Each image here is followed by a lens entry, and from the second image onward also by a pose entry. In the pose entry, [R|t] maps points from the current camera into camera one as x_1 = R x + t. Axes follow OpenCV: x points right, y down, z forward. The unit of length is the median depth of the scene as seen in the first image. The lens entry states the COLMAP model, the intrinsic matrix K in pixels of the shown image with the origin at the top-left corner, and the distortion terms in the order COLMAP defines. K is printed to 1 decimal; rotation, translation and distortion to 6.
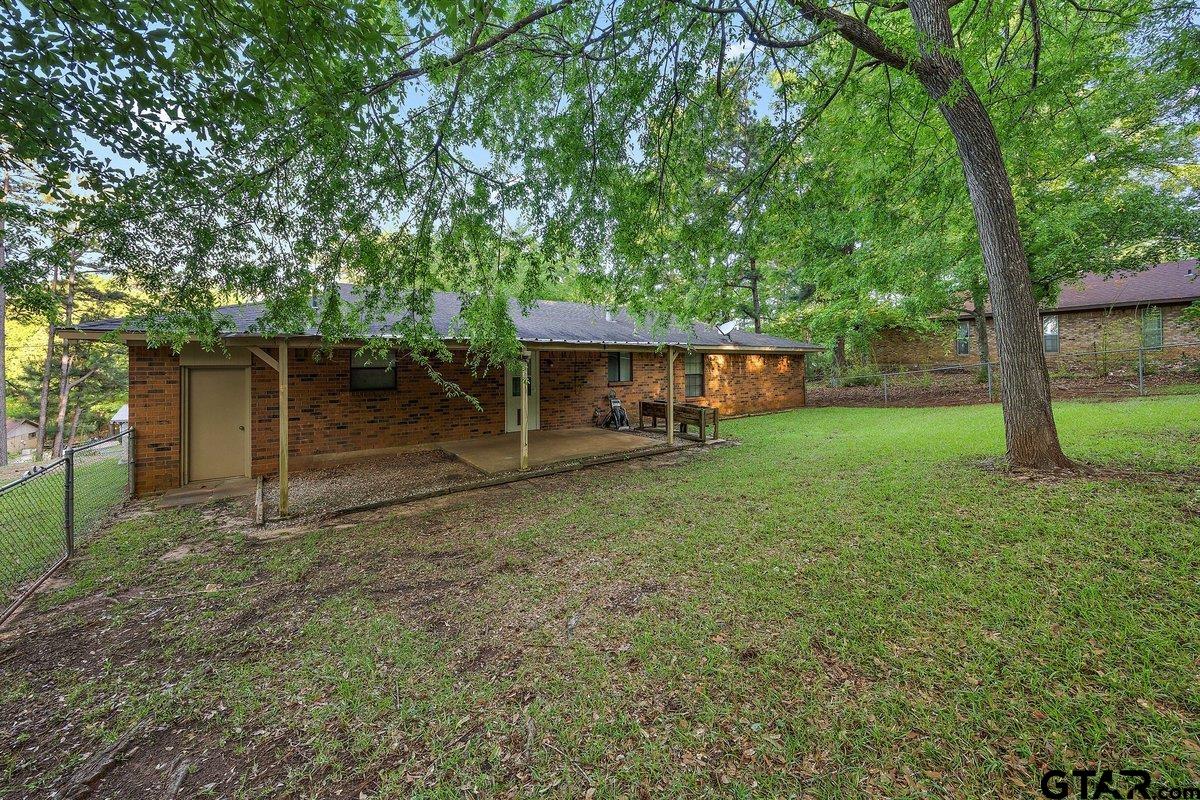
lens RADIAL K [[460.9, 0, 595.2], [0, 460.9, 392.2], [0, 0, 1]] dist [-0.002654, 0.000233]
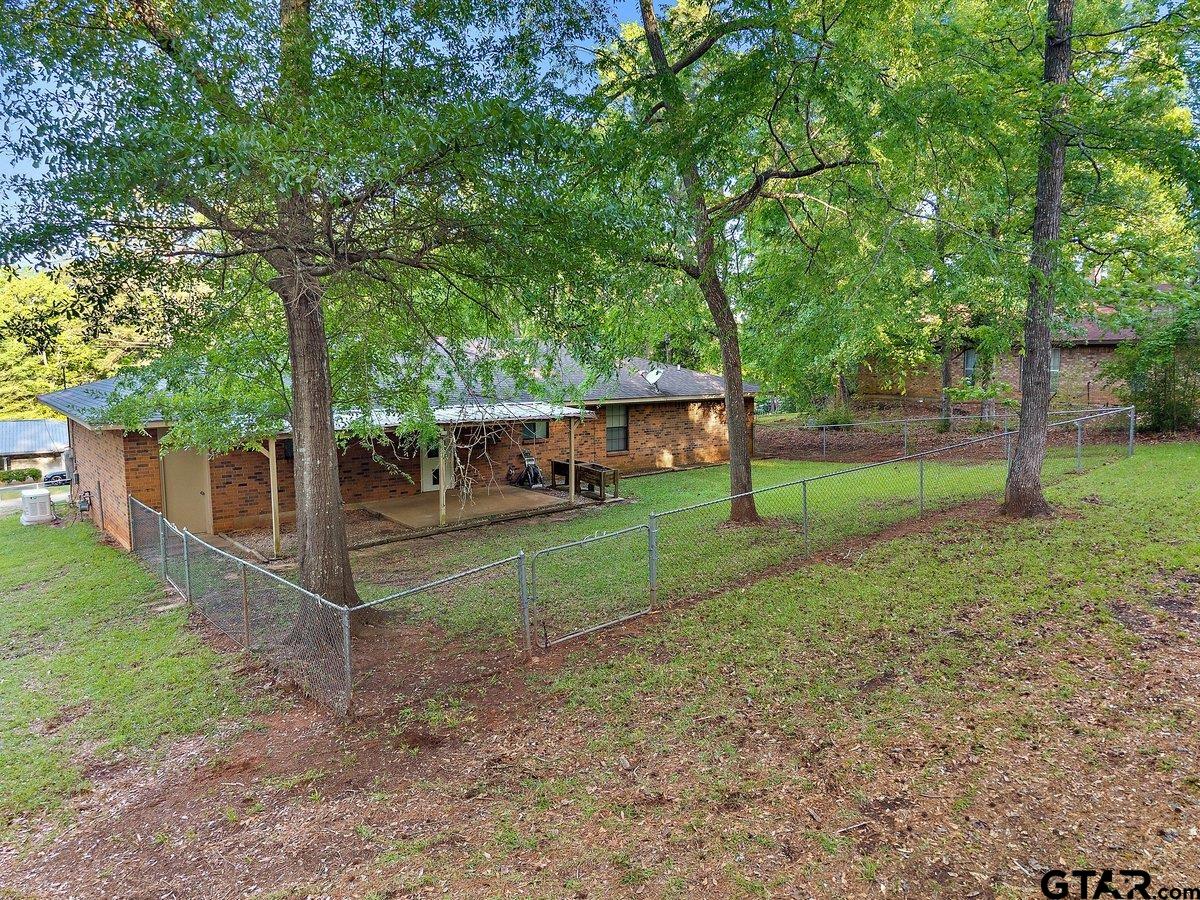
lens RADIAL K [[809.3, 0, 604.2], [0, 809.3, 451.5], [0, 0, 1]] dist [-0.000744, -0.002061]
pose [[0.997927, -0.004215, 0.064216, 0.111871], [-0.000060, 0.997792, 0.066421, -0.139941], [-0.064354, -0.066287, 0.995723, -0.948212]]
